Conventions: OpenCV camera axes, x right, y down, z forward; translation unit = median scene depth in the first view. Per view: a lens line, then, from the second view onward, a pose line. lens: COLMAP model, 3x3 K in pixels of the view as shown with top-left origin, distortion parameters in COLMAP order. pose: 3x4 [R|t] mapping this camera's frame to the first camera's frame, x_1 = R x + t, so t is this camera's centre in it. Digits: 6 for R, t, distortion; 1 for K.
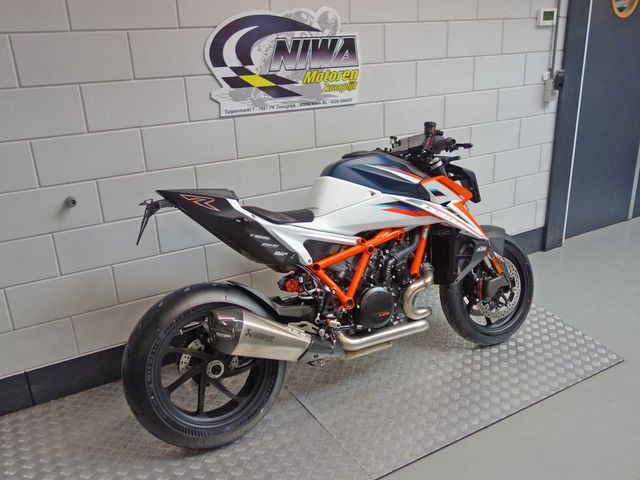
lens RADIAL K [[565.7, 0, 320.8], [0, 565.7, 241.7], [0, 0, 1]] dist [0.011049, -0.004864]
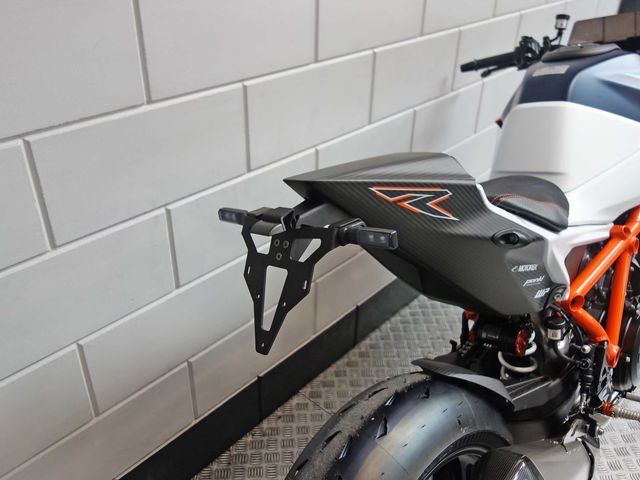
lens RADIAL K [[565.7, 0, 320.8], [0, 565.7, 241.7], [0, 0, 1]] dist [0.011049, -0.004864]
pose [[0.946085, -0.113471, 0.303392, -0.302718], [0.053802, 0.978672, 0.198259, -0.095260], [-0.319418, -0.171247, 0.932012, 0.545674]]
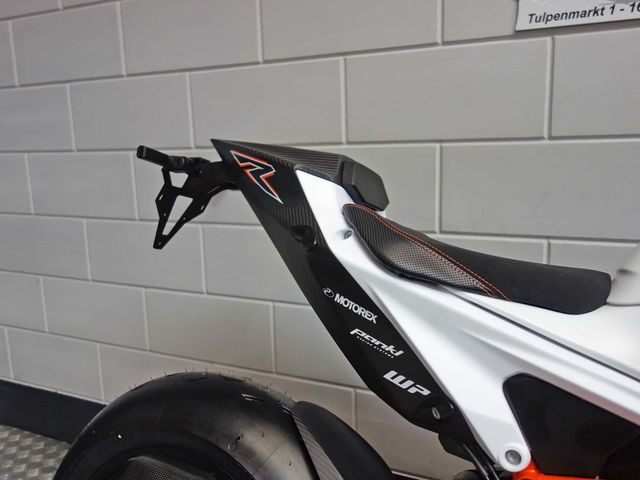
lens RADIAL K [[565.7, 0, 320.8], [0, 565.7, 241.7], [0, 0, 1]] dist [0.011049, -0.004864]
pose [[0.560478, 0.166680, -0.811223, 0.105804], [-0.277198, 0.960795, 0.005894, -0.031780], [0.780401, 0.221566, 0.584708, 0.653070]]
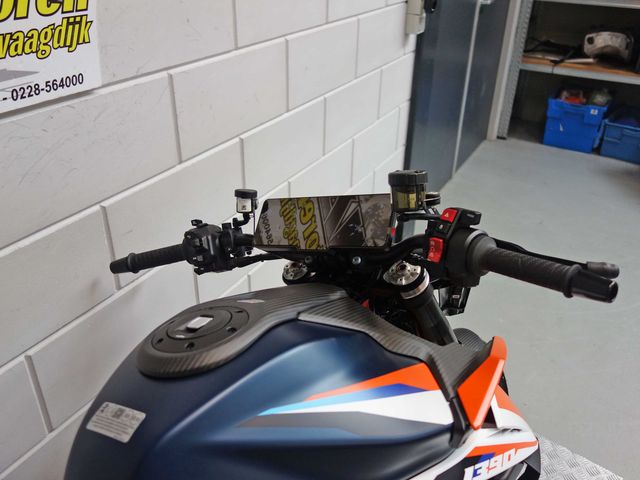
lens RADIAL K [[565.7, 0, 320.8], [0, 565.7, 241.7], [0, 0, 1]] dist [0.011049, -0.004864]
pose [[0.852882, -0.206942, 0.479340, -0.001576], [0.123713, 0.972050, 0.199536, -0.227658], [-0.507235, -0.110881, 0.854645, 0.716044]]
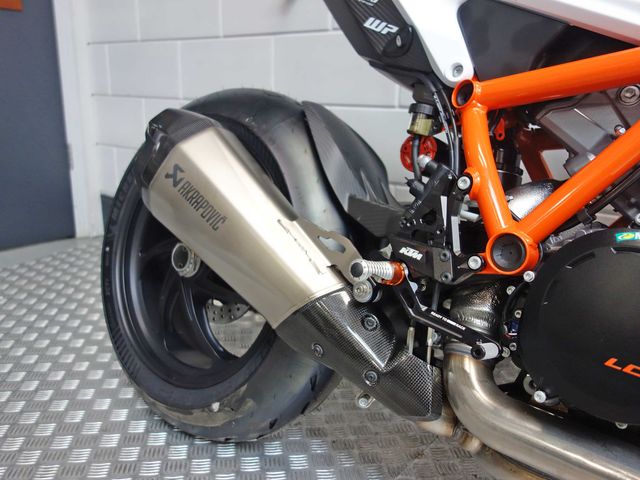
lens RADIAL K [[565.7, 0, 320.8], [0, 565.7, 241.7], [0, 0, 1]] dist [0.011049, -0.004864]
pose [[0.371226, 0.286240, -0.883322, 0.206941], [-0.348596, 0.924678, 0.153140, 0.083131], [0.860623, 0.251073, 0.443047, 0.713015]]
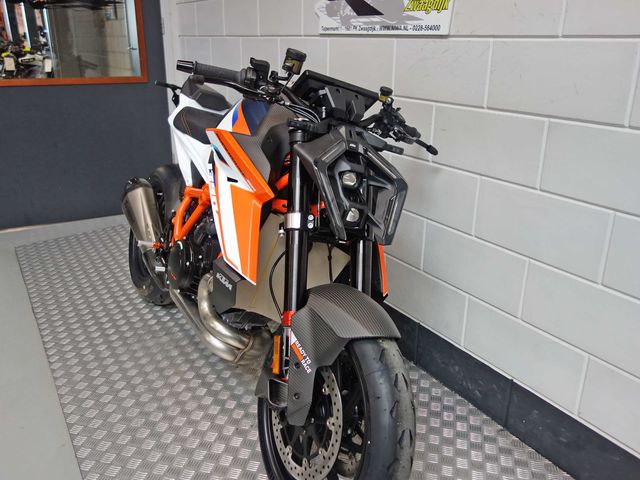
lens RADIAL K [[565.7, 0, 320.8], [0, 565.7, 241.7], [0, 0, 1]] dist [0.011049, -0.004864]
pose [[0.024123, 0.370113, -0.928674, 0.748167], [-0.353647, 0.872038, 0.338355, -0.230013], [0.935068, 0.320261, 0.151925, 0.939148]]
